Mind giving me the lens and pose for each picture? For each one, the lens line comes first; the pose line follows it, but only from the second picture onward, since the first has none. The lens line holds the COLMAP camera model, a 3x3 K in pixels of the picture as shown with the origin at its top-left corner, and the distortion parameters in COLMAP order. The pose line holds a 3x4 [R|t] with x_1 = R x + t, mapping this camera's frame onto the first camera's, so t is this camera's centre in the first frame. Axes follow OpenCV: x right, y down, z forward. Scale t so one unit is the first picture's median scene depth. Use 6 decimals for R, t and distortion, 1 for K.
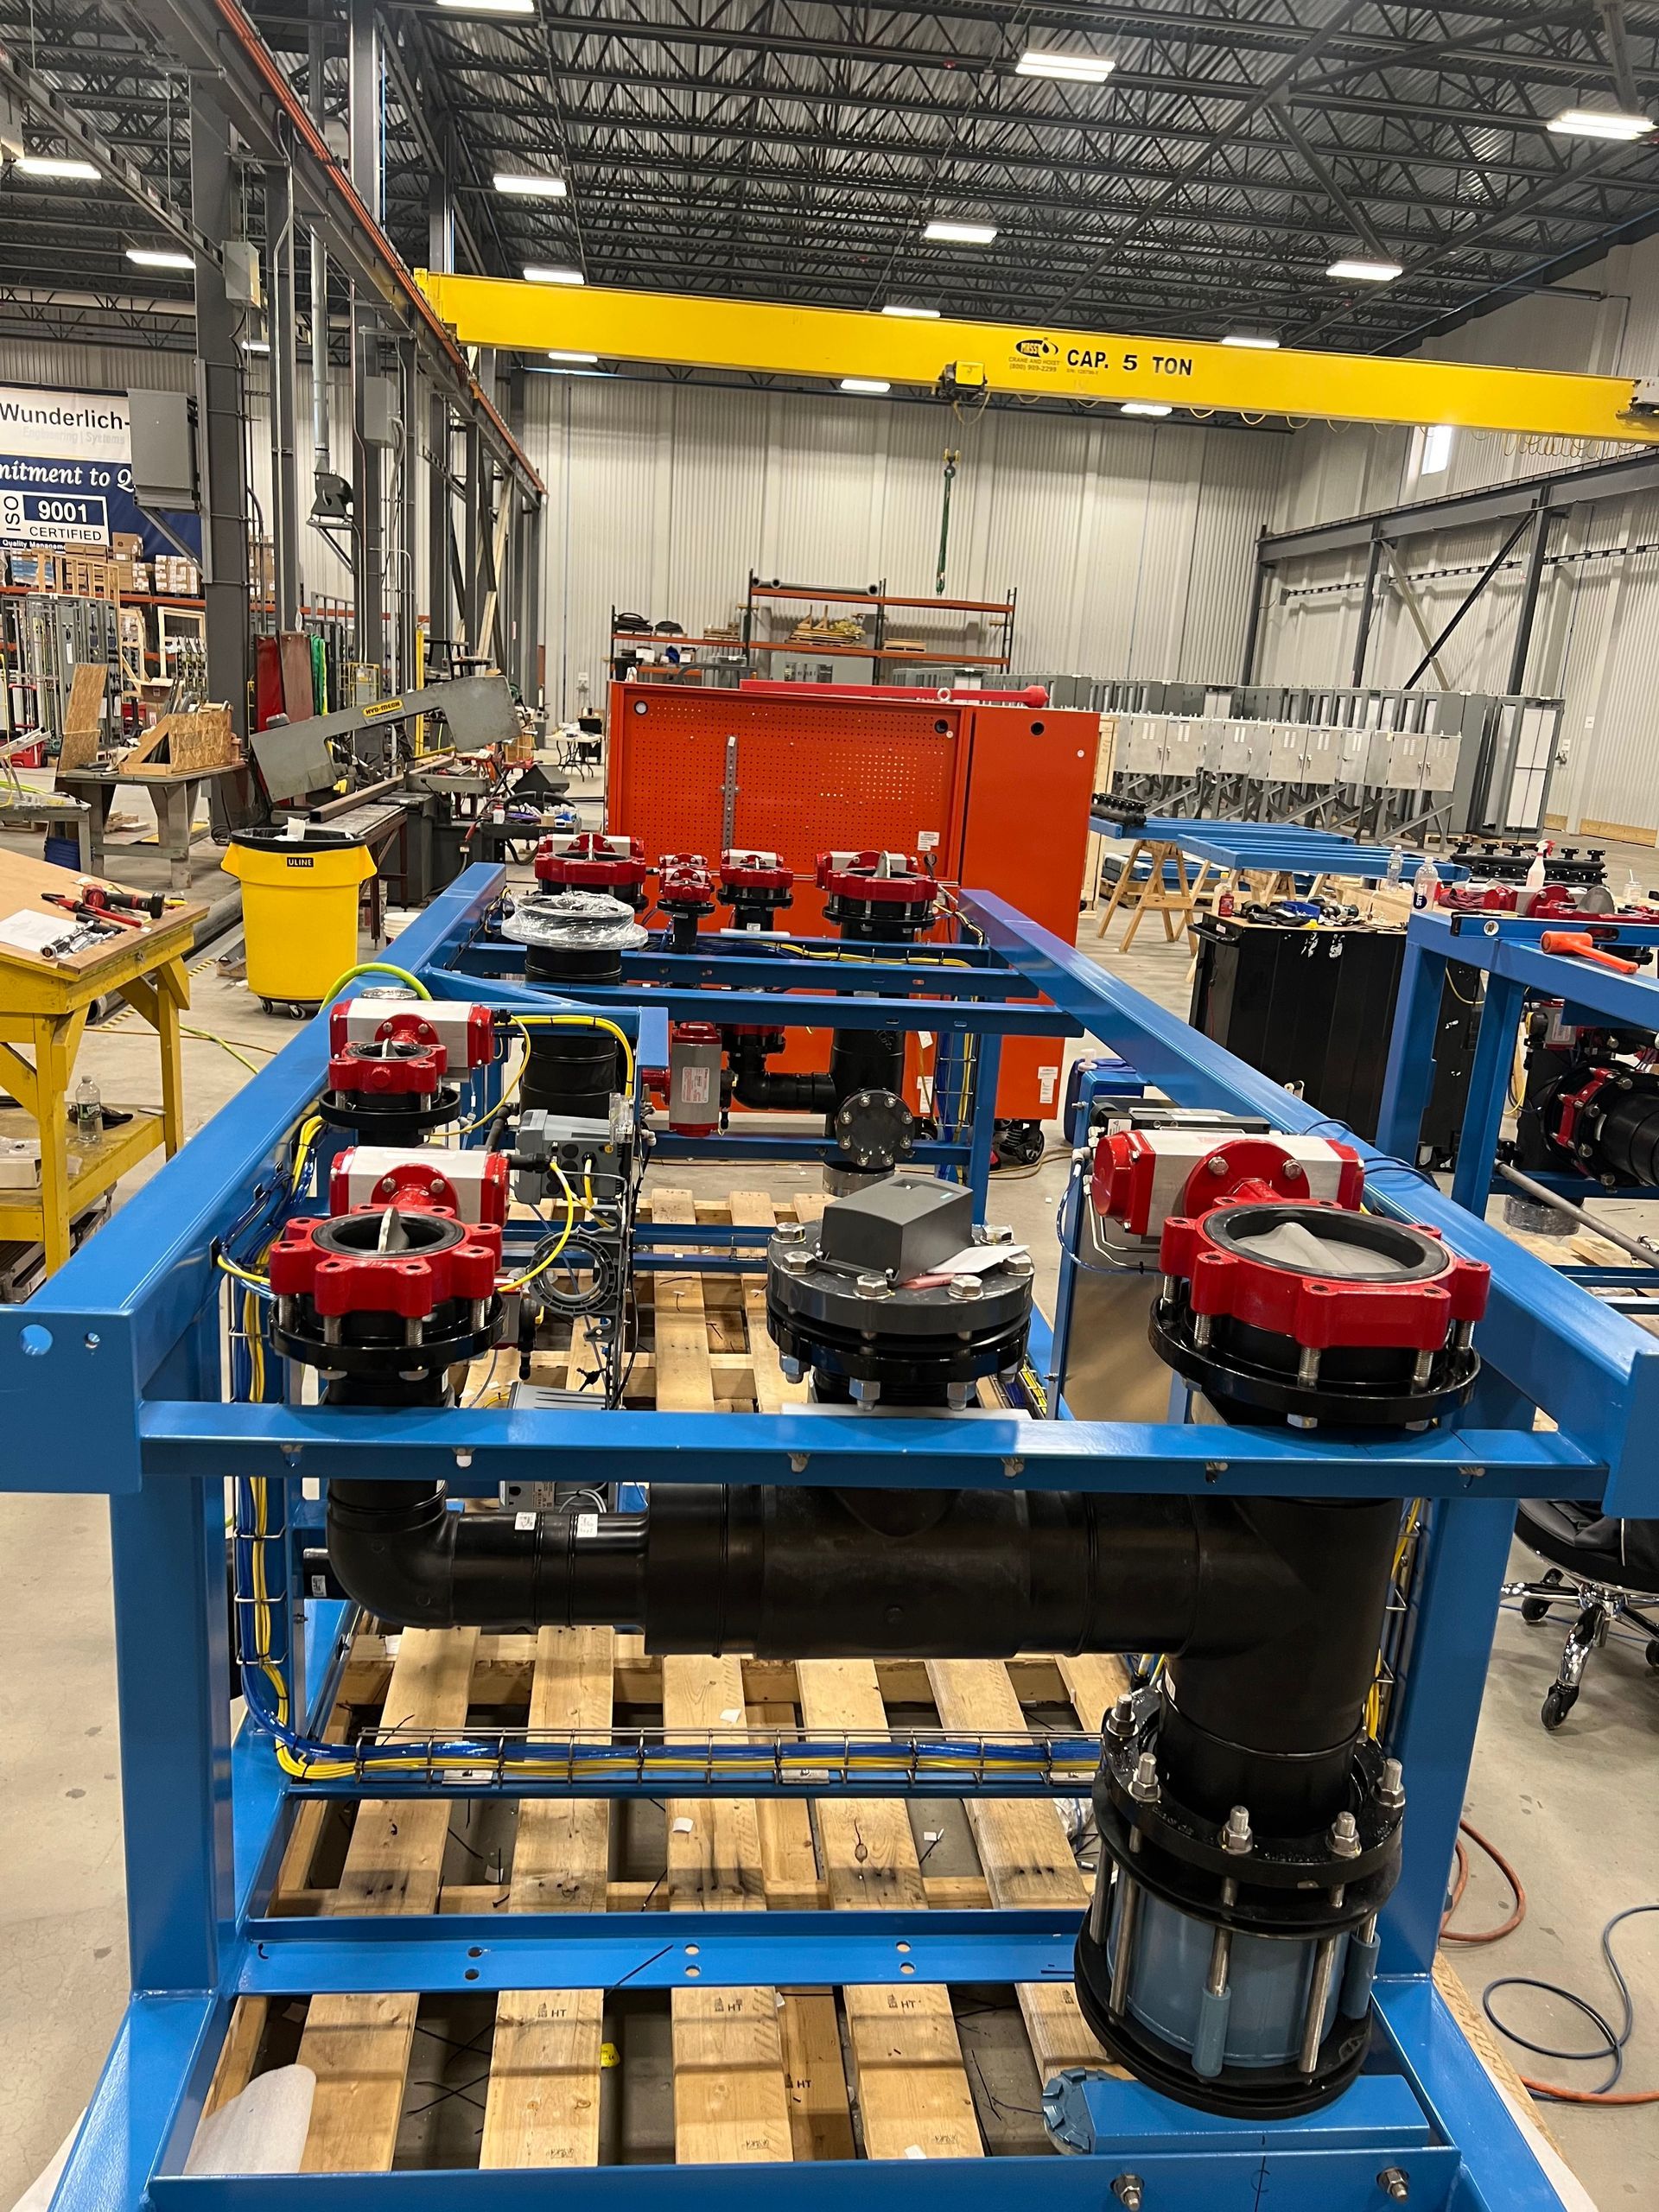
lens RADIAL K [[1659.9, 0, 827.6], [0, 1659.9, 1111.7], [0, 0, 1]] dist [0.005384, -0.001617]
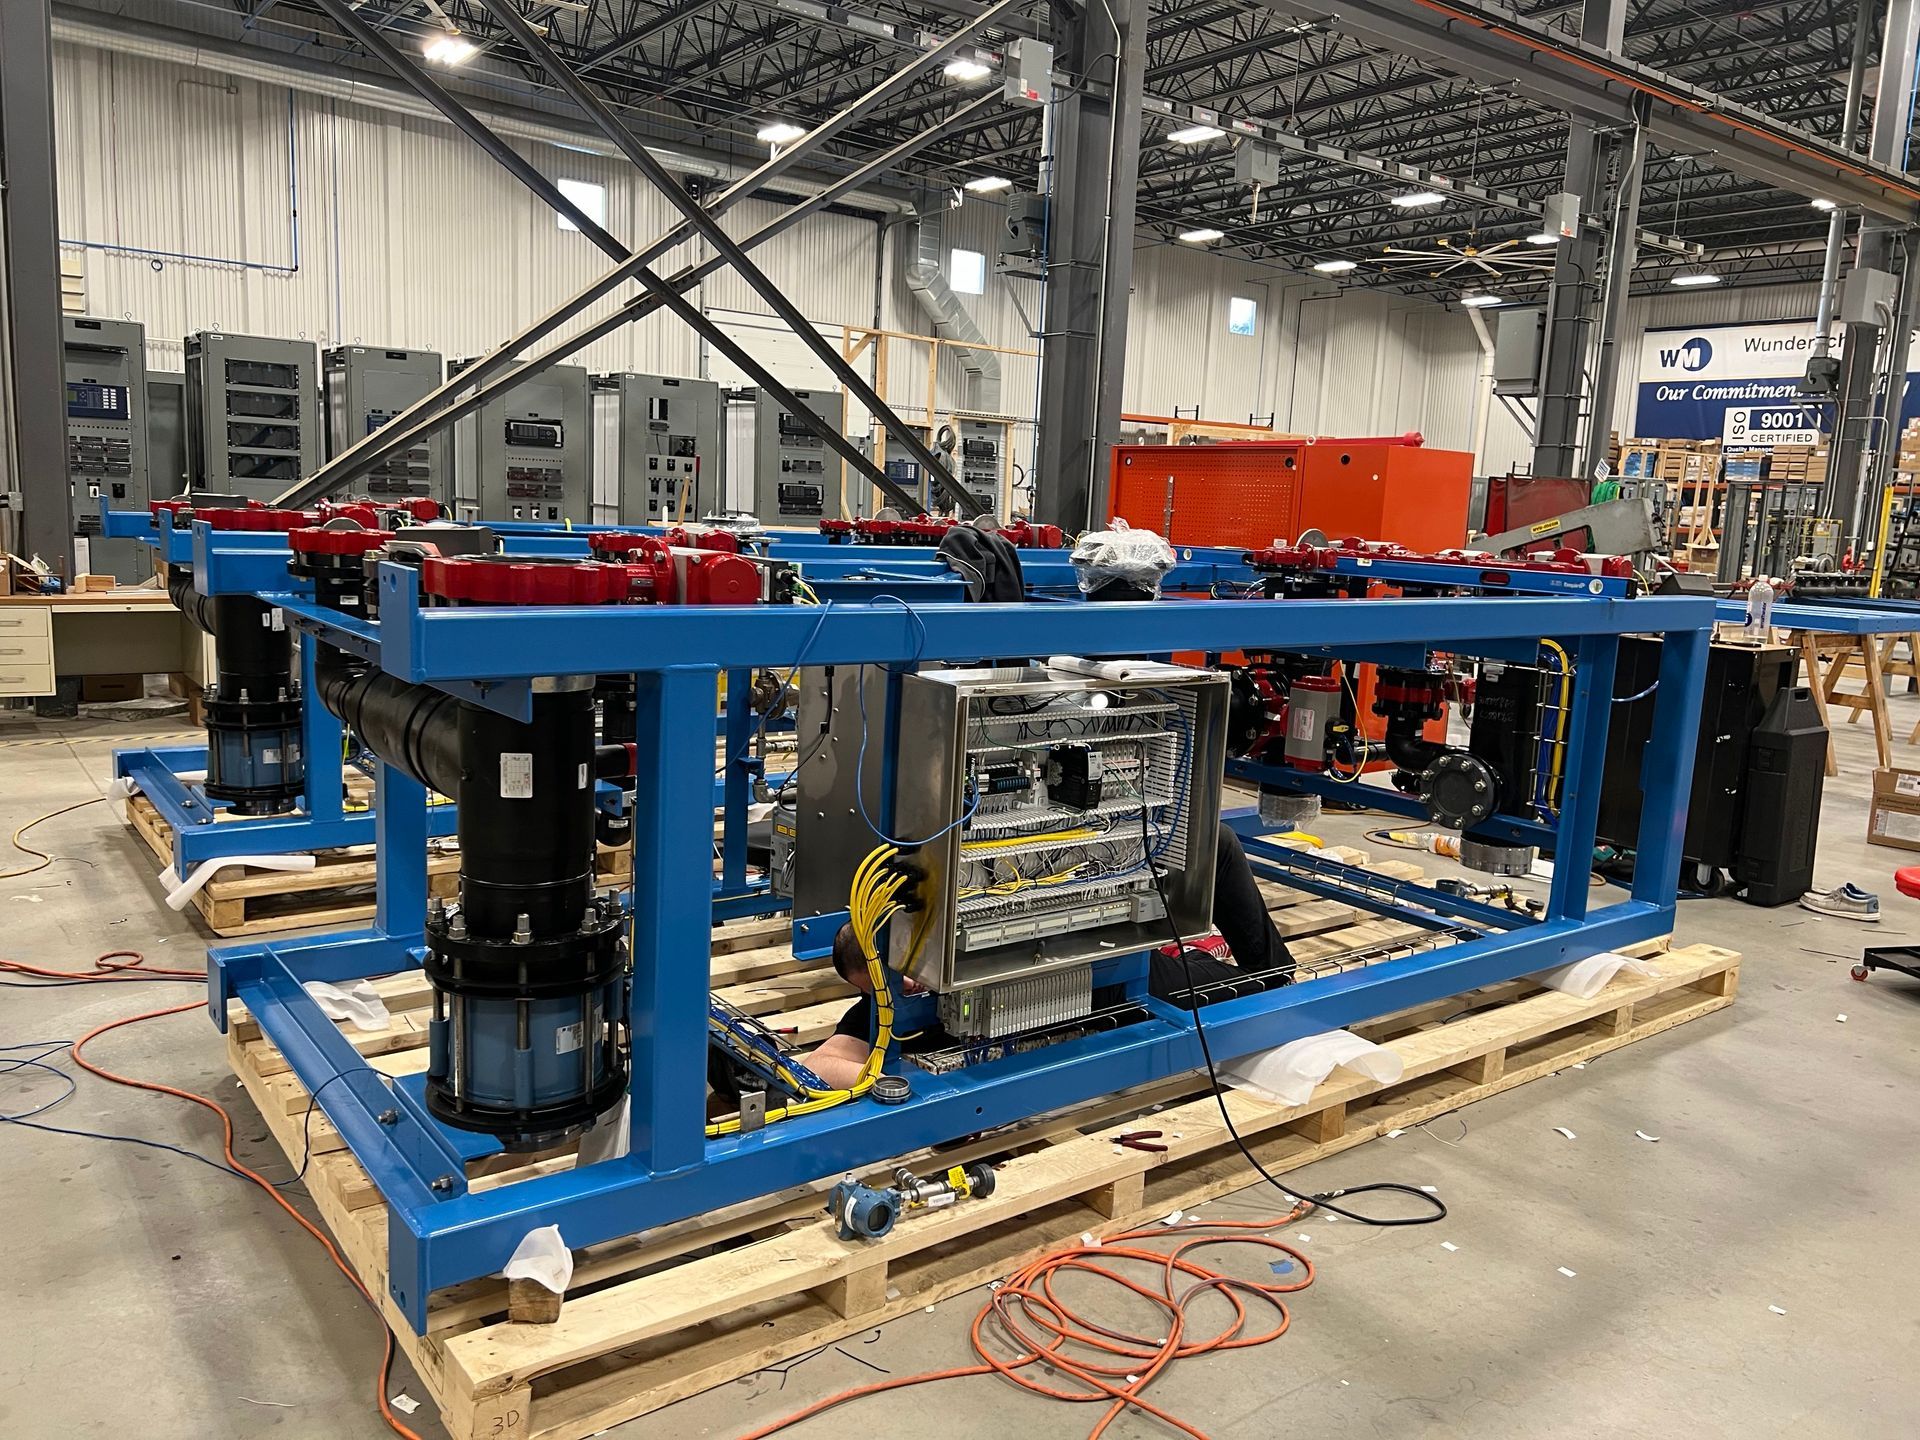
lens RADIAL K [[1440.8, 0, 962.2], [0, 1440.8, 722.0], [0, 0, 1]] dist [0.005384, -0.001617]
pose [[0.522921, 0.097201, -0.846821, 0.125070], [-0.228152, 0.973188, -0.029180, 0.010147], [0.821280, 0.208463, 0.531077, 0.022622]]
